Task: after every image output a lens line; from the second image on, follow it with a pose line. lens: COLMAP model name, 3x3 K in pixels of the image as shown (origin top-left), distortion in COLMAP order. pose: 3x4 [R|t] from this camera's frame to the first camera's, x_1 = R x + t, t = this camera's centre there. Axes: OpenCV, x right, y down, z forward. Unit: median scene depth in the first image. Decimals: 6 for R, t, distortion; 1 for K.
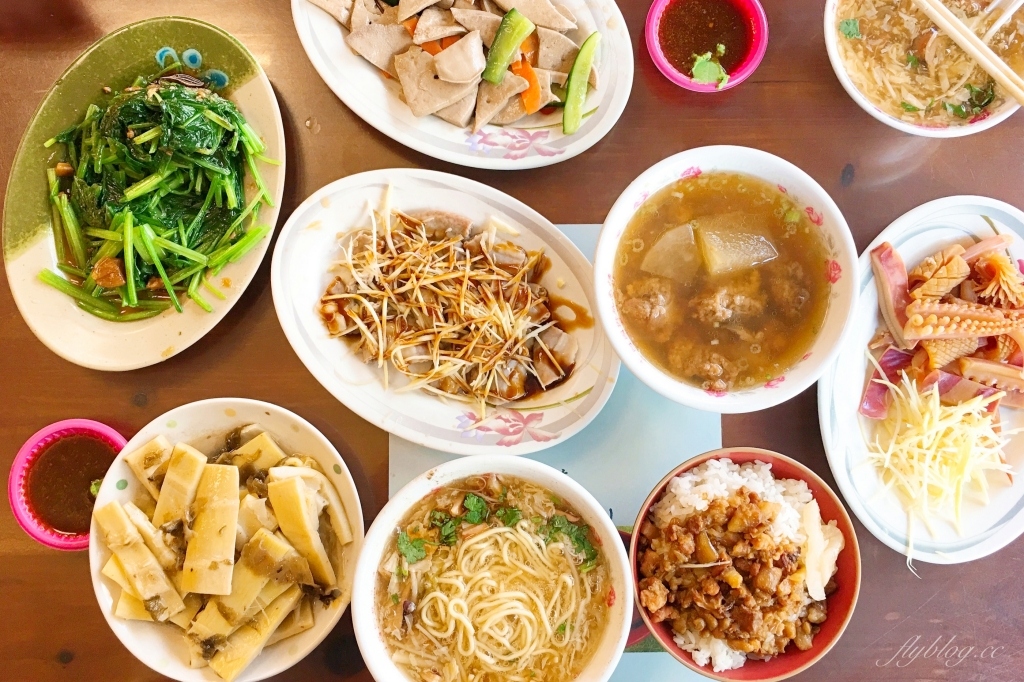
lens RADIAL K [[953.1, 0, 515.7], [0, 953.1, 343.8], [0, 0, 1]] dist [0.053432, 0.000000]
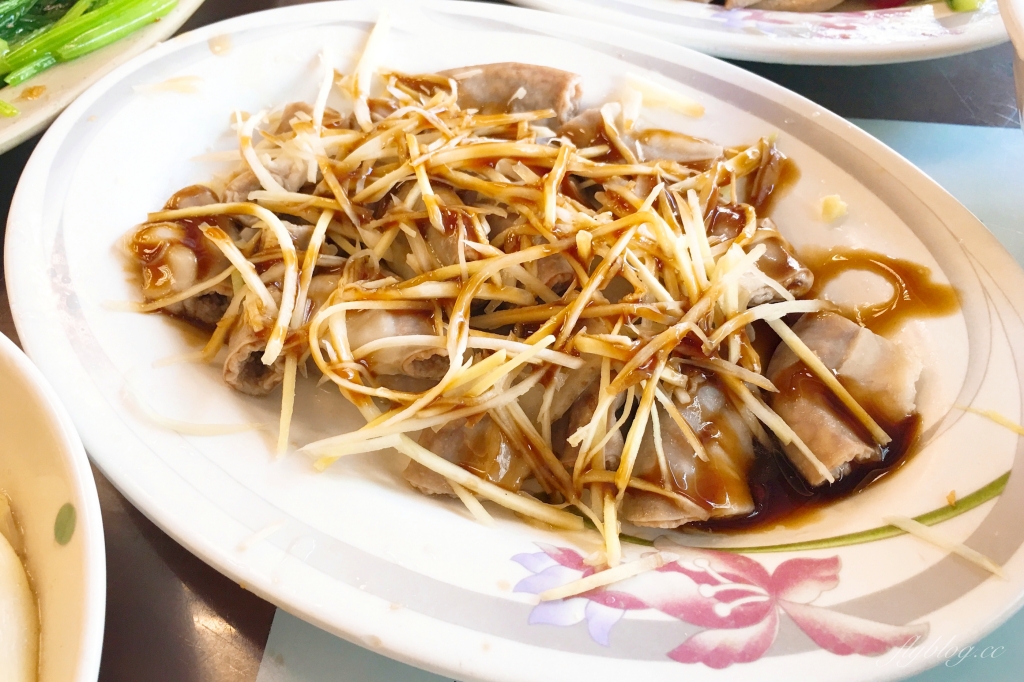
lens RADIAL K [[953.1, 0, 508.1], [0, 953.1, 342.6], [0, 0, 1]] dist [0.053432, 0.000000]
pose [[0.997205, 0.011875, -0.073770, -0.044527], [-0.052503, 0.813841, -0.578710, 0.185619], [0.053165, 0.580966, 0.812190, 0.744837]]
